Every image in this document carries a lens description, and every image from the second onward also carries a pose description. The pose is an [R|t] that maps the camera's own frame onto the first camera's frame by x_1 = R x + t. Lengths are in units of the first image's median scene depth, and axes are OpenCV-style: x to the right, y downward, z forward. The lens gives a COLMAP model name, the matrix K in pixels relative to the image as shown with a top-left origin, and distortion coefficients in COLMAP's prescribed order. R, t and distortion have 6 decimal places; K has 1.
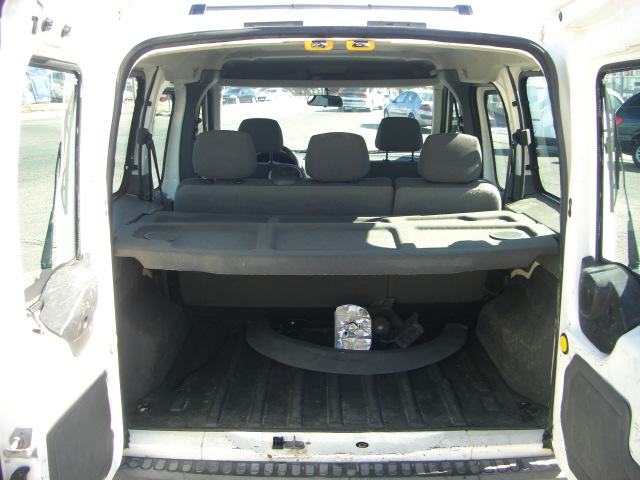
lens RADIAL K [[717.3, 0, 319.4], [0, 717.3, 227.2], [0, 0, 1]] dist [-0.222163, 0.310484]
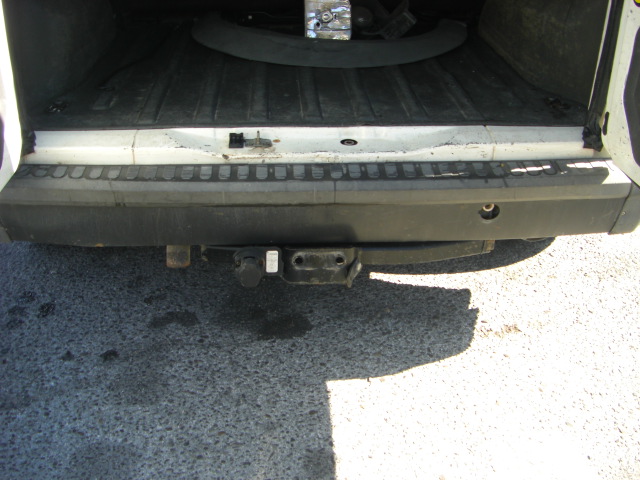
lens RADIAL K [[717.3, 0, 319.4], [0, 717.3, 227.2], [0, 0, 1]] dist [-0.222163, 0.310484]
pose [[0.997812, -0.017247, 0.063821, -0.020610], [-0.003753, 0.949036, 0.315145, 0.154751], [-0.066003, -0.314695, 0.946895, 0.250969]]
